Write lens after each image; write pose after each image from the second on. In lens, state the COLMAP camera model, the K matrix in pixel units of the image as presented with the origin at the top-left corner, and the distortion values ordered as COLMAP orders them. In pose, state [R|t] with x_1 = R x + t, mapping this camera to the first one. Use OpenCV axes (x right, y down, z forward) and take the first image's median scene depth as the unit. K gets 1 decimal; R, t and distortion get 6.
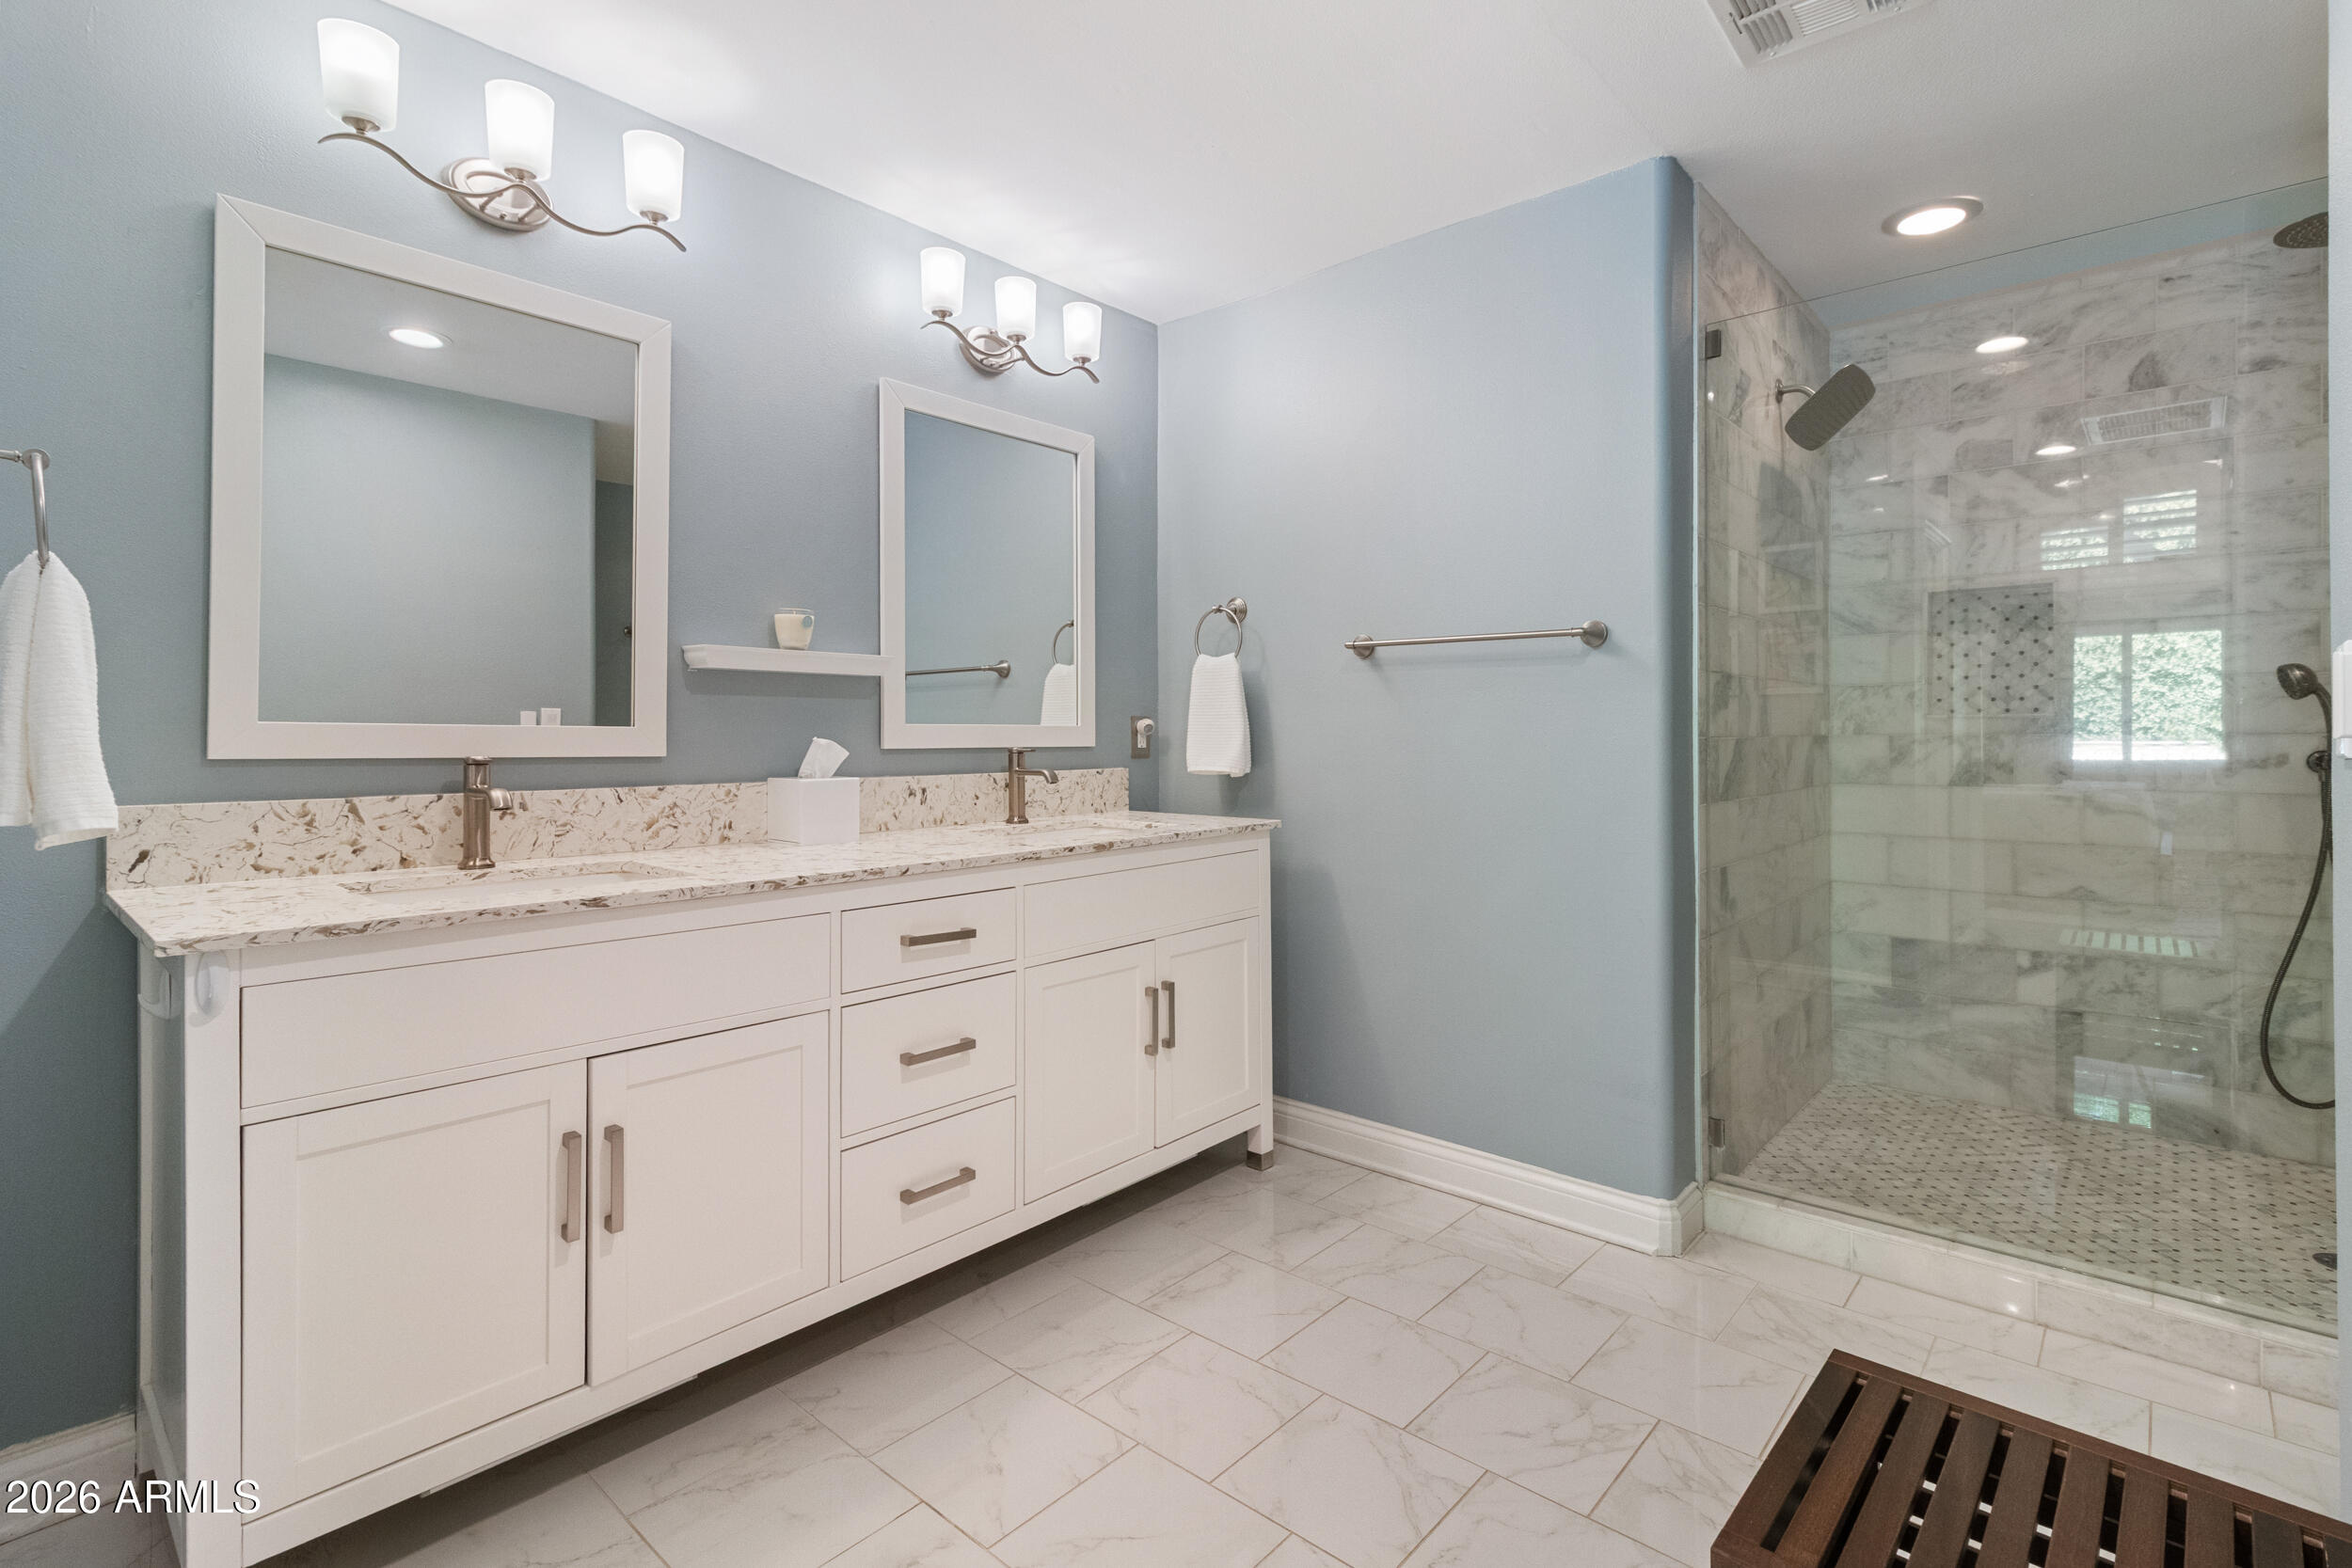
lens RADIAL K [[1090.3, 0, 1196.0], [0, 1090.3, 752.6], [0, 0, 1]] dist [0.005168, 0.000127]
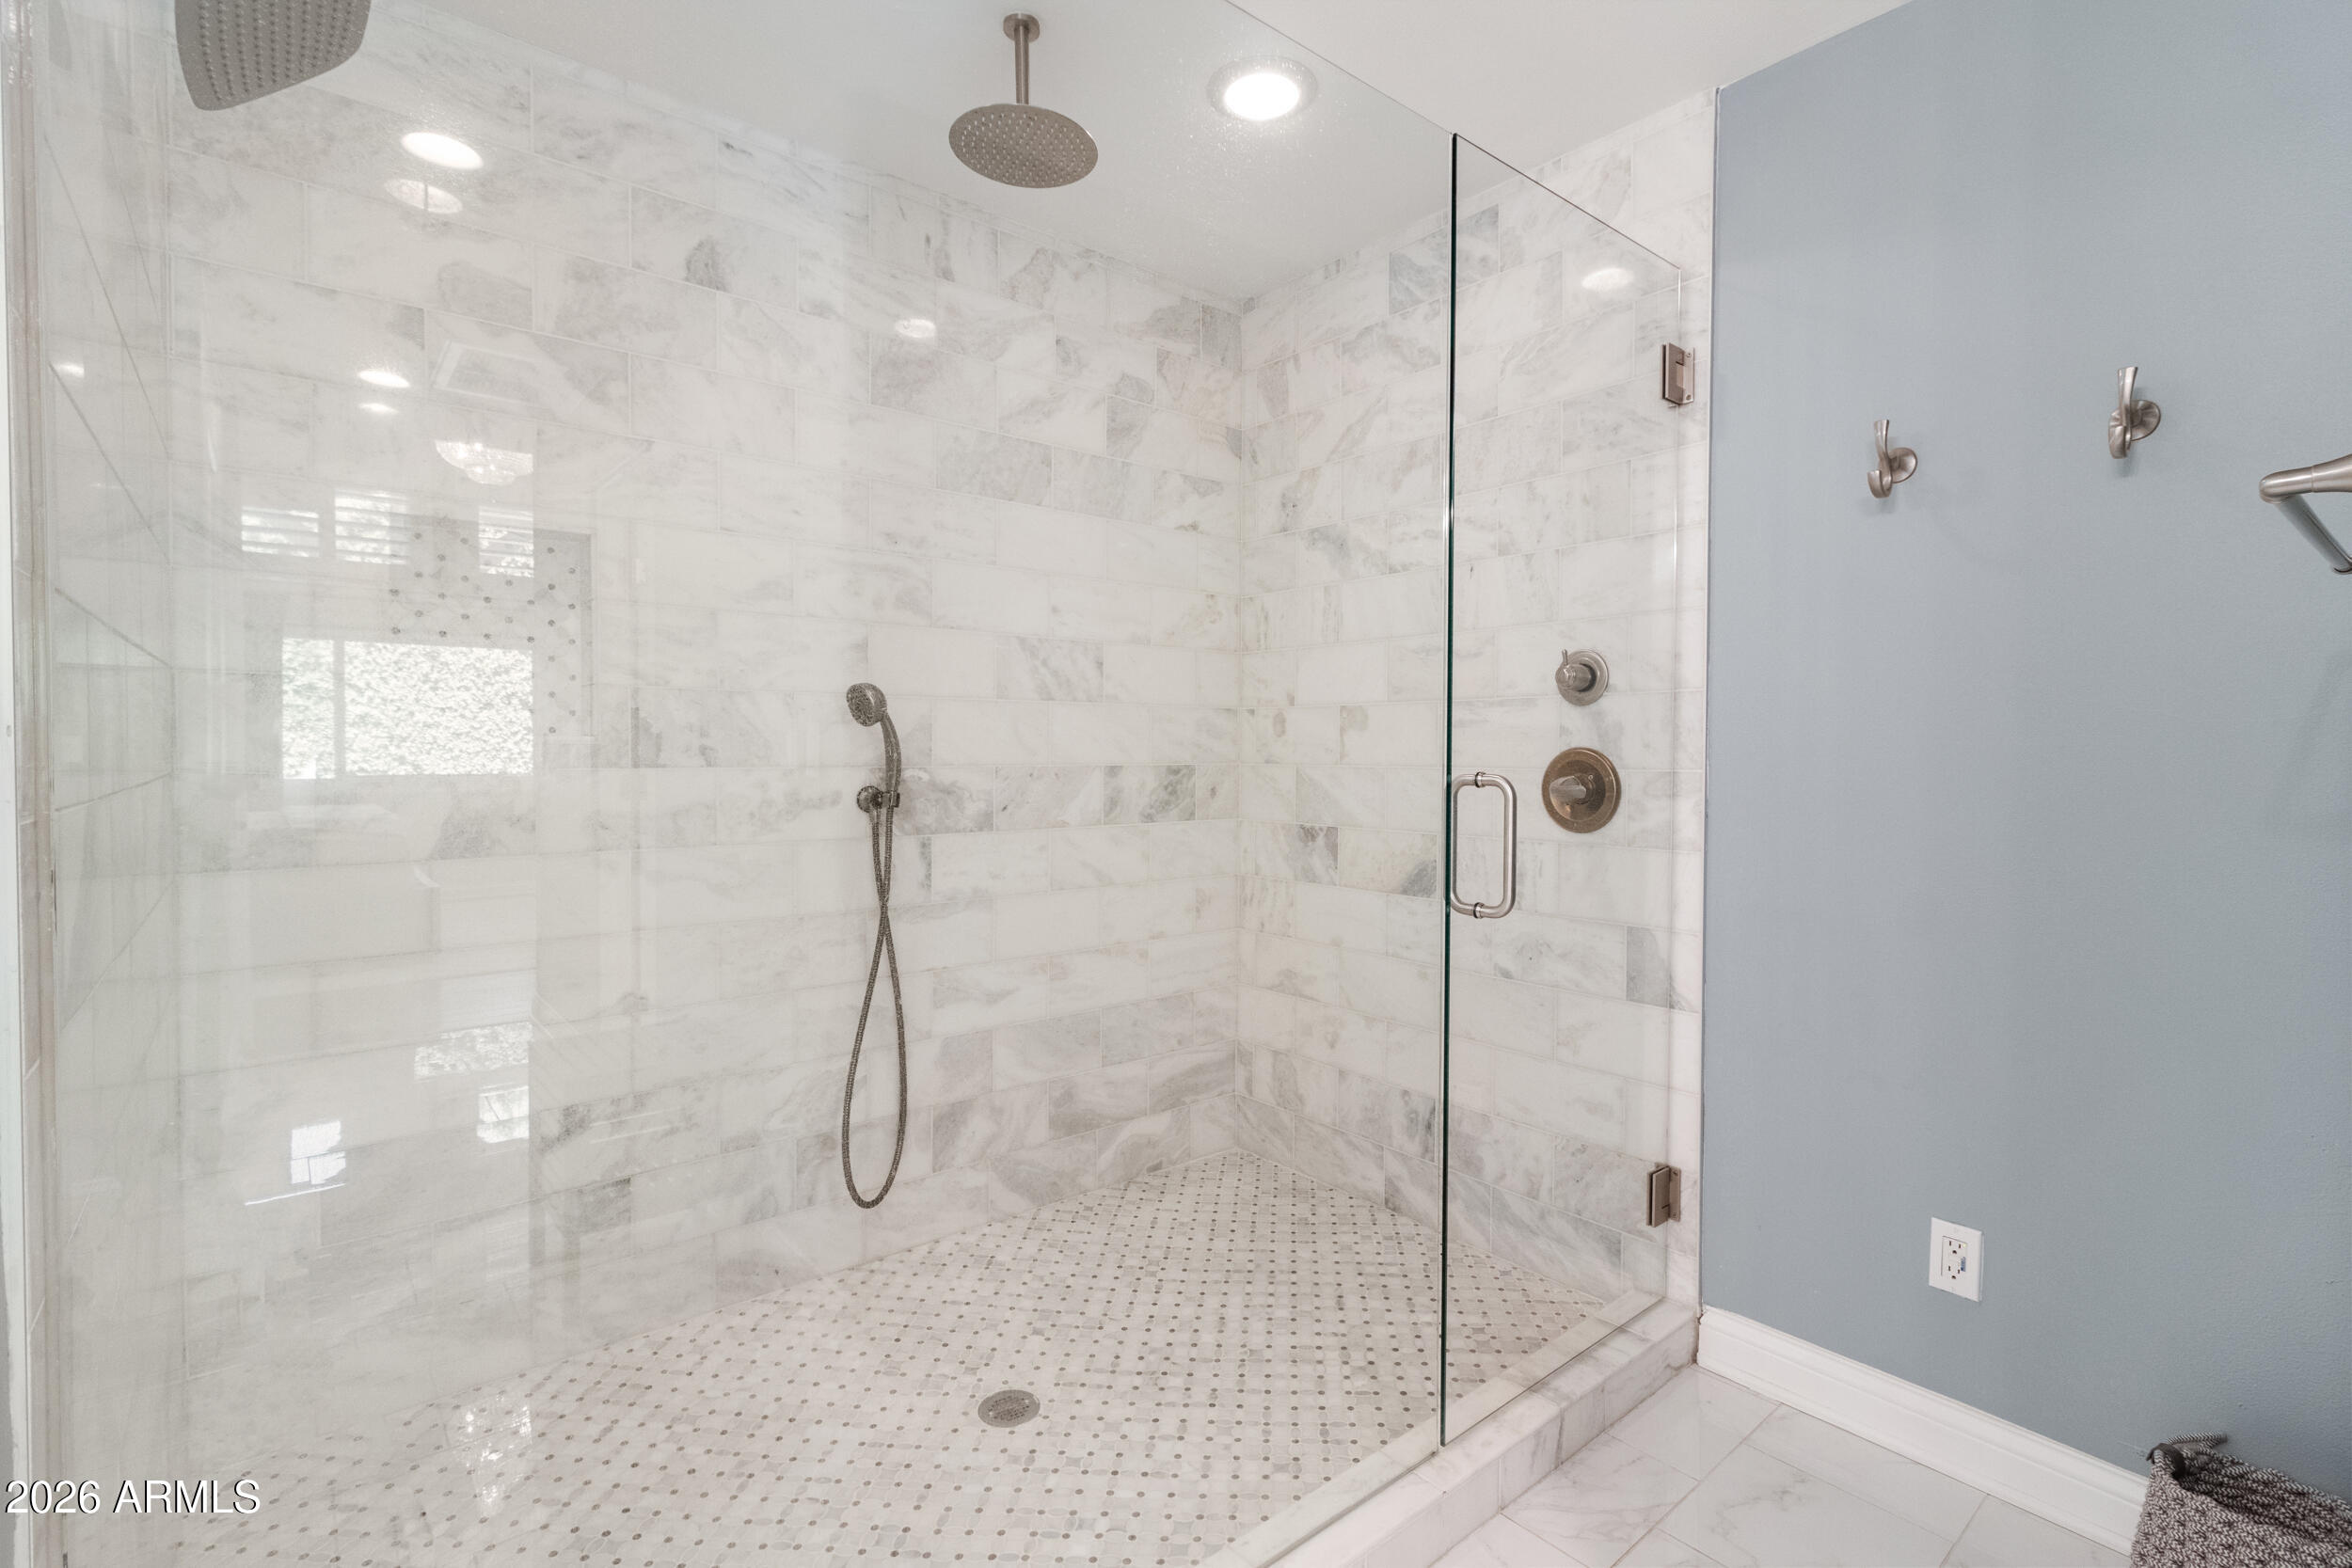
lens RADIAL K [[1069.9, 0, 1184.1], [0, 1069.9, 767.4], [0, 0, 1]] dist [0.003565, 0.000104]
pose [[0.139299, -0.013935, 0.990152, 0.208002], [0.010904, 0.999862, 0.012538, -0.022606], [-0.990190, 0.009050, 0.139431, 0.580355]]
